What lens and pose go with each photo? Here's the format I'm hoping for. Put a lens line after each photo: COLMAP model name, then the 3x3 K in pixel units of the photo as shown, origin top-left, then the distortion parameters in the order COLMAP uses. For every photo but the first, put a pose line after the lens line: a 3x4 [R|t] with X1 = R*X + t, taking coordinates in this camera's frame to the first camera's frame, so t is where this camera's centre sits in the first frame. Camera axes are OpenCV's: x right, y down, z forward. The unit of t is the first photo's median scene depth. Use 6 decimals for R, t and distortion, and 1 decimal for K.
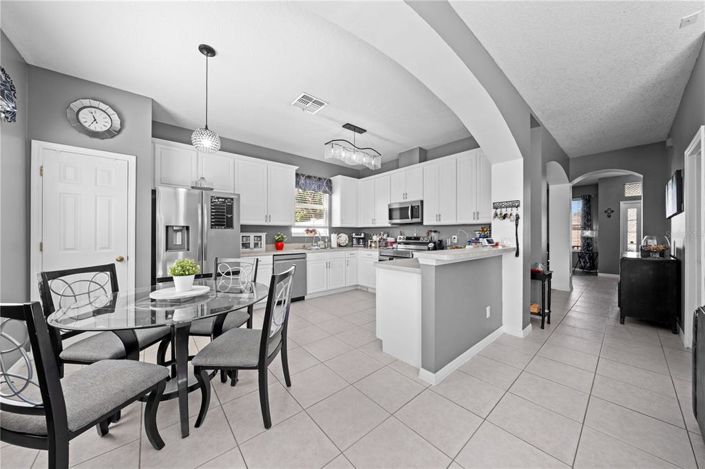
lens RADIAL K [[238.4, 0, 352.8], [0, 238.4, 234.7], [0, 0, 1]] dist [-0.003034, -0.000110]
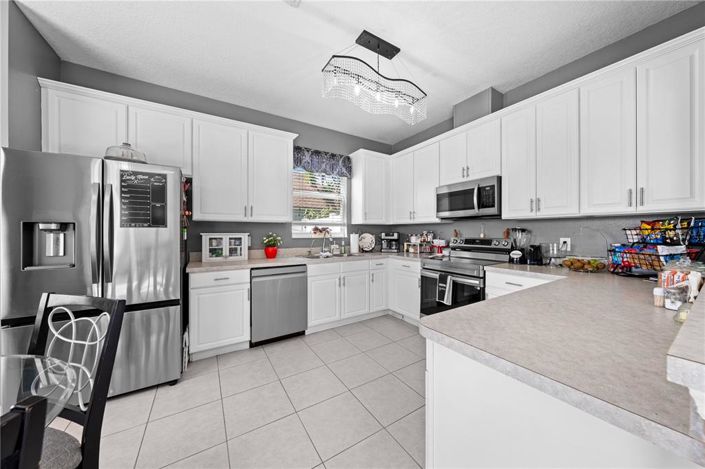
lens RADIAL K [[238.4, 0, 353.8], [0, 238.4, 233.3], [0, 0, 1]] dist [-0.003034, -0.000110]
pose [[0.989628, -0.001965, -0.143637, 0.024775], [0.002048, 0.999998, 0.000430, -0.007227], [0.143636, -0.000719, 0.989630, 0.370846]]
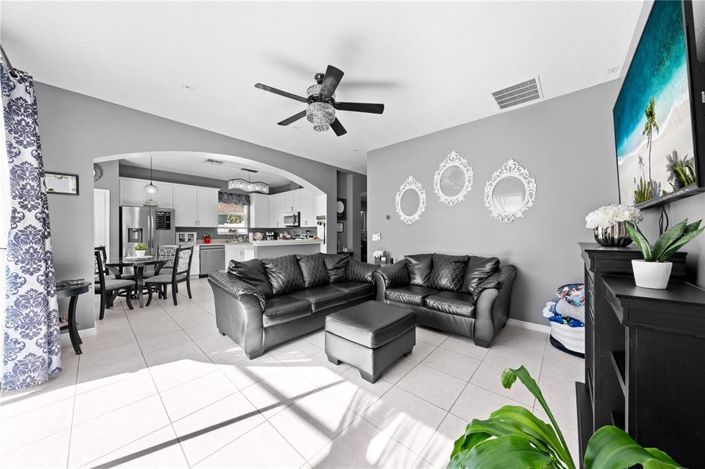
lens RADIAL K [[238.4, 0, 355.0], [0, 238.4, 231.9], [0, 0, 1]] dist [-0.003034, -0.000110]
pose [[0.990639, -0.002305, 0.136489, 0.431476], [0.003111, 0.999979, -0.005693, 0.003079], [-0.136473, 0.006064, 0.990625, -0.653002]]
